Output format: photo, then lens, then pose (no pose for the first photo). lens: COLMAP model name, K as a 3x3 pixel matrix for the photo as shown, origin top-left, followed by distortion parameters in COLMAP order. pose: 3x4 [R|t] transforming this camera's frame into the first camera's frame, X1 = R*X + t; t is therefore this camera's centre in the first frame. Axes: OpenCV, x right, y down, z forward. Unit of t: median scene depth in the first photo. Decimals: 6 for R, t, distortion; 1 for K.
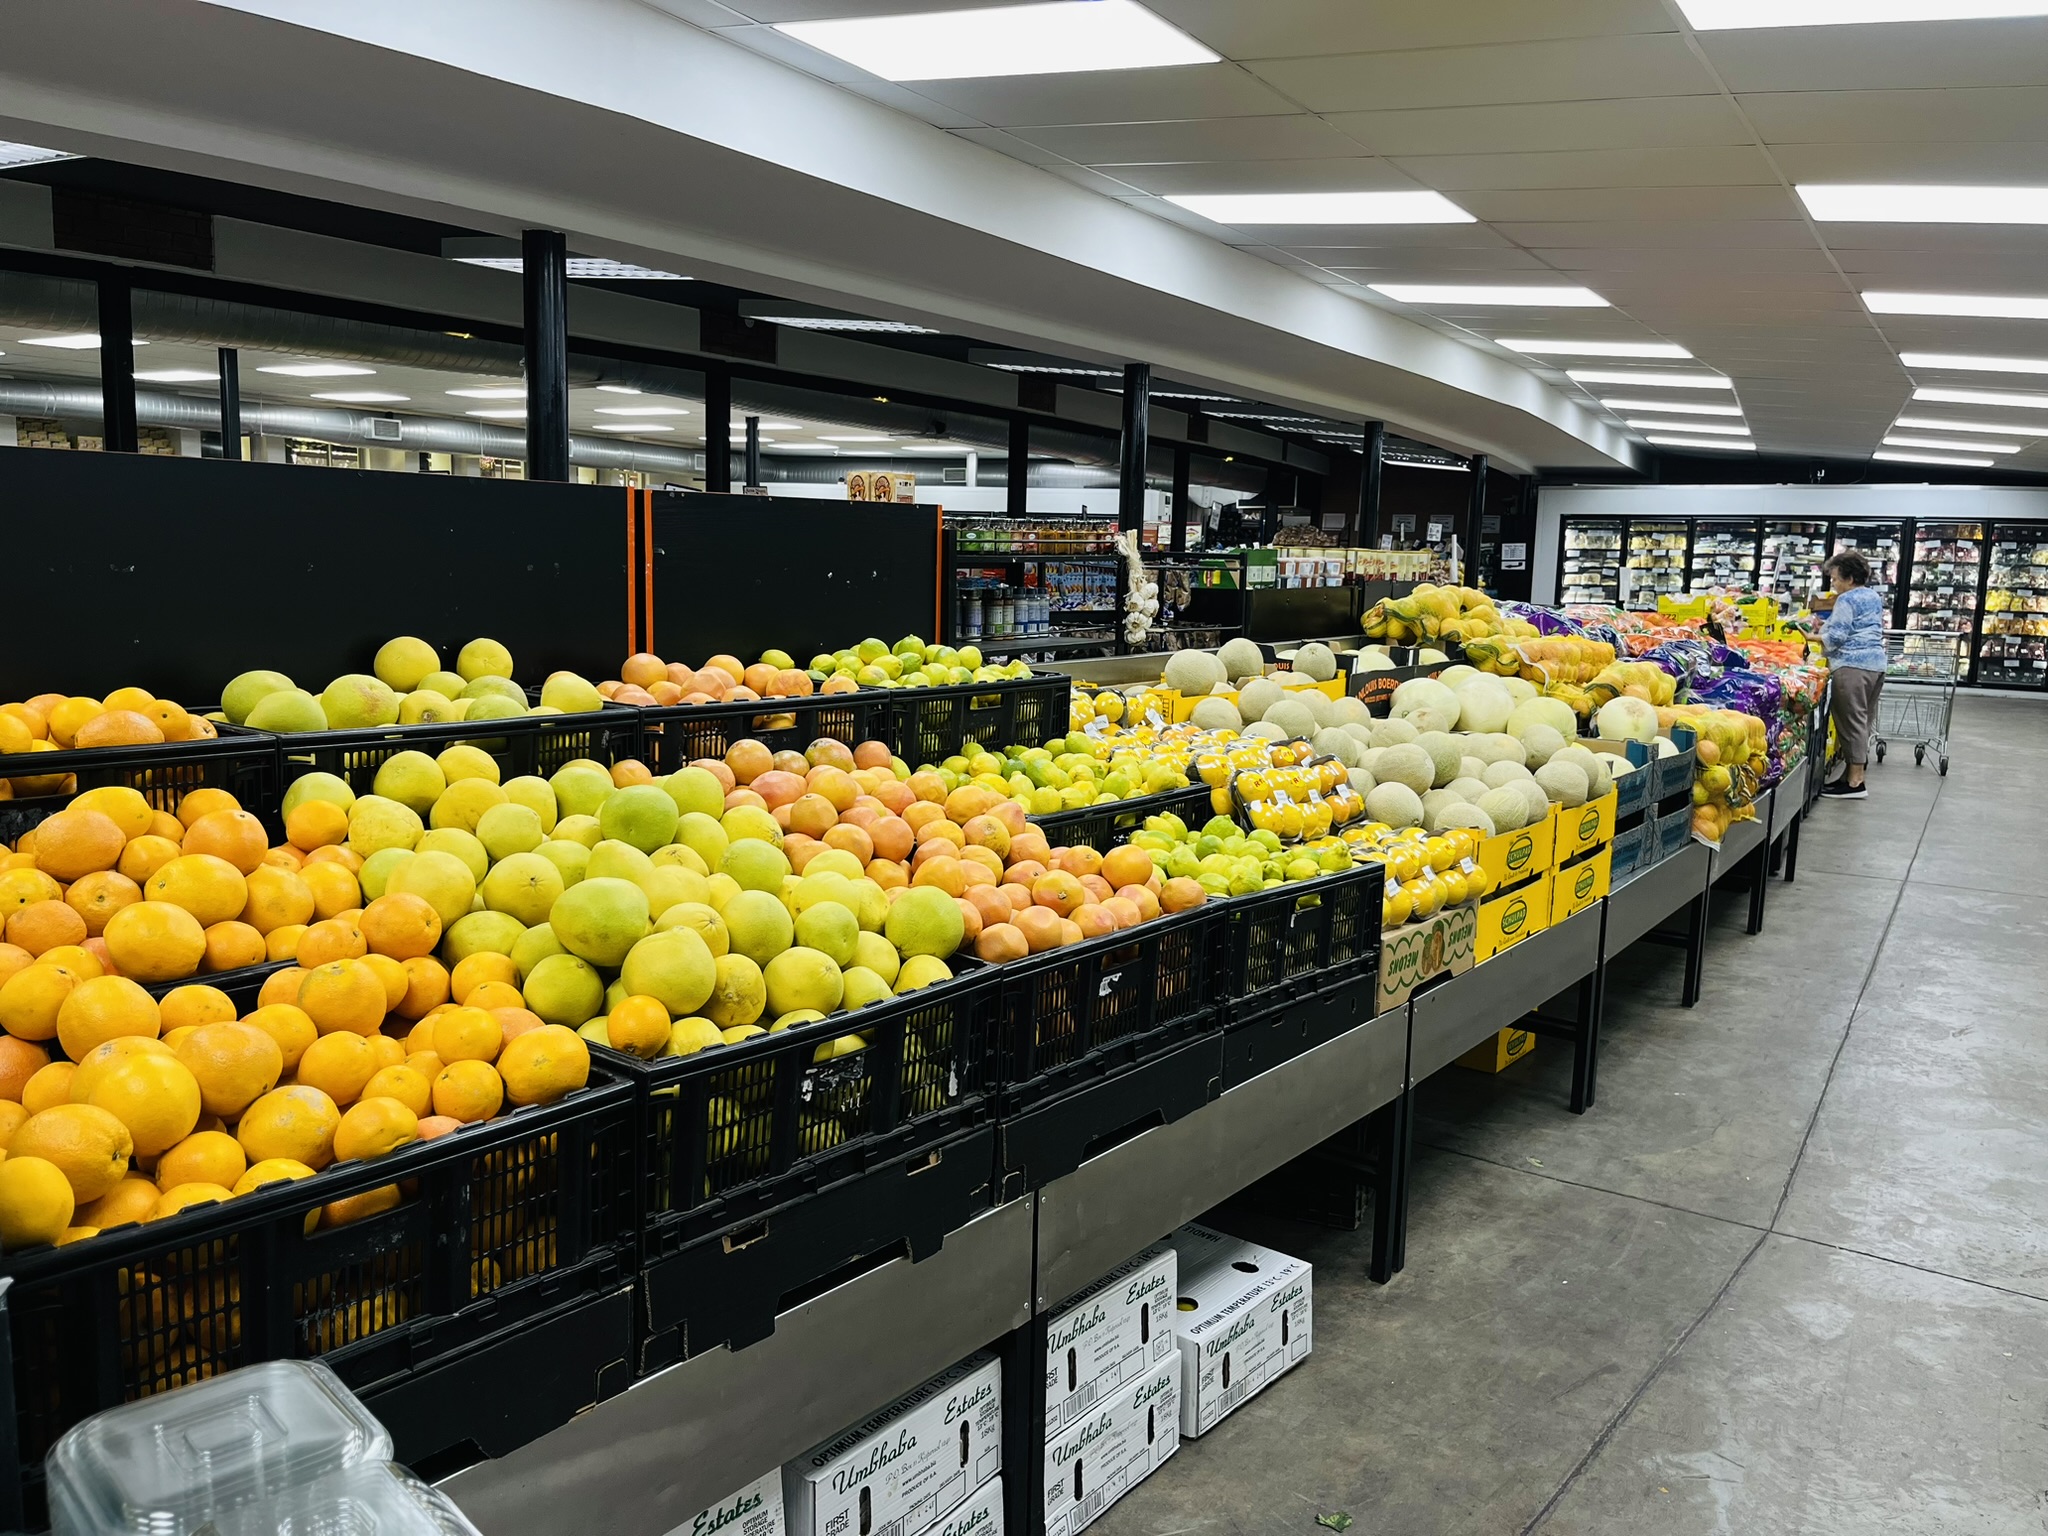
lens RADIAL K [[1566.3, 0, 1036.9], [0, 1566.3, 769.7], [0, 0, 1]] dist [0.059156, -0.082398]
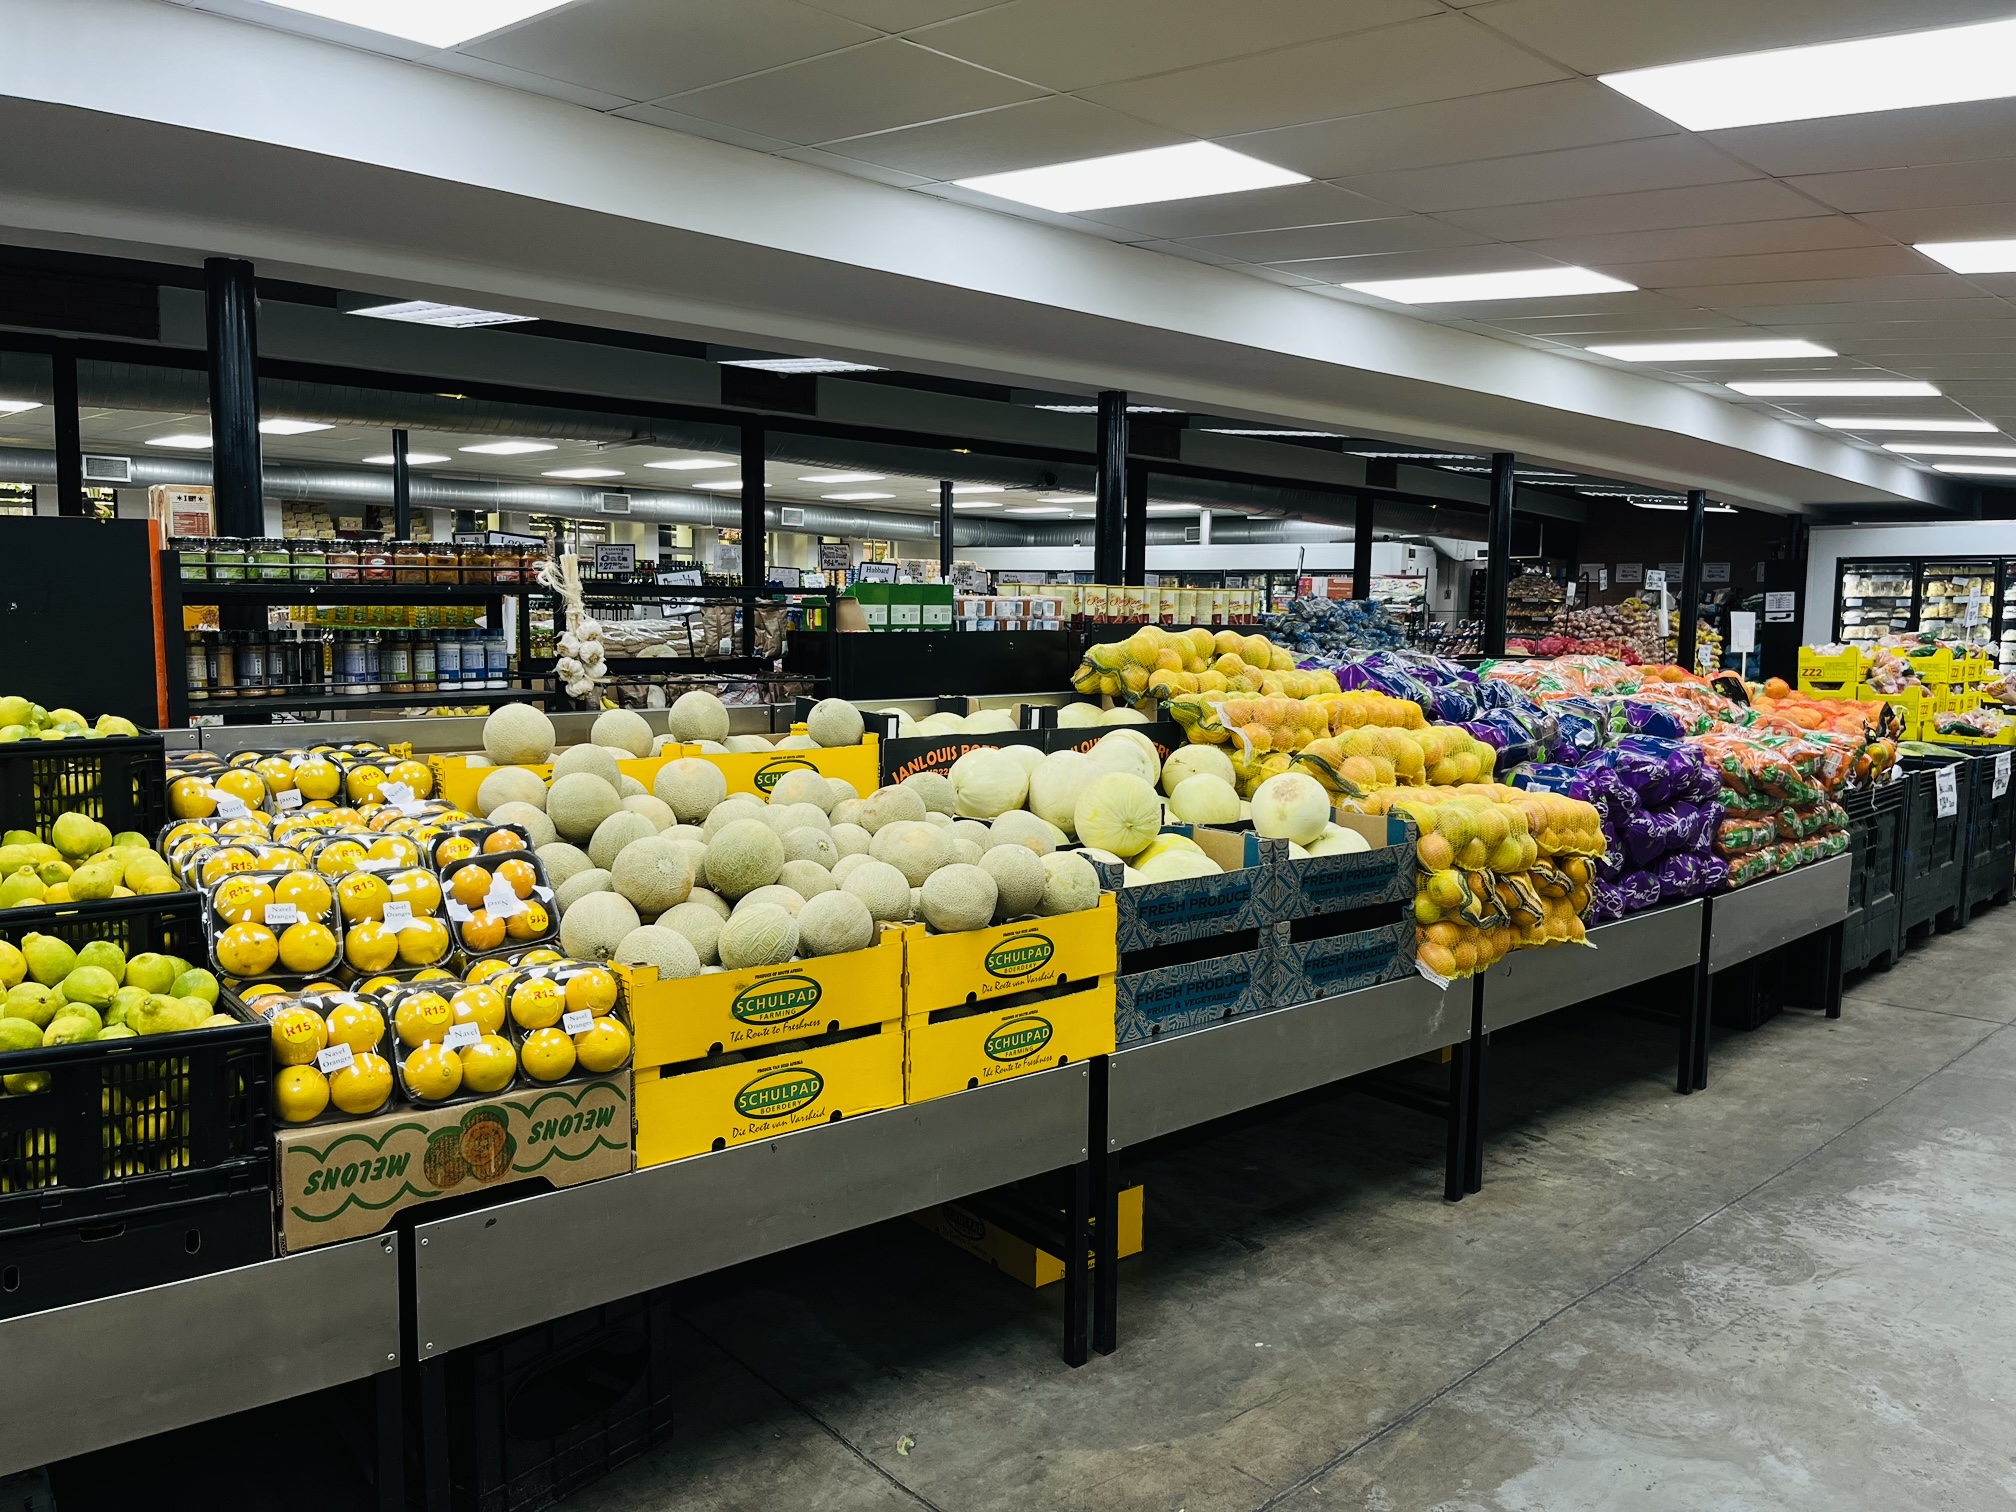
lens RADIAL K [[1541.8, 0, 1006.8], [0, 1541.8, 761.8], [0, 0, 1]] dist [0.059156, -0.082398]
pose [[0.969479, 0.010484, -0.244949, 0.241152], [-0.021401, 0.998890, -0.041950, -0.010511], [0.244237, 0.045912, 0.968628, 0.155378]]
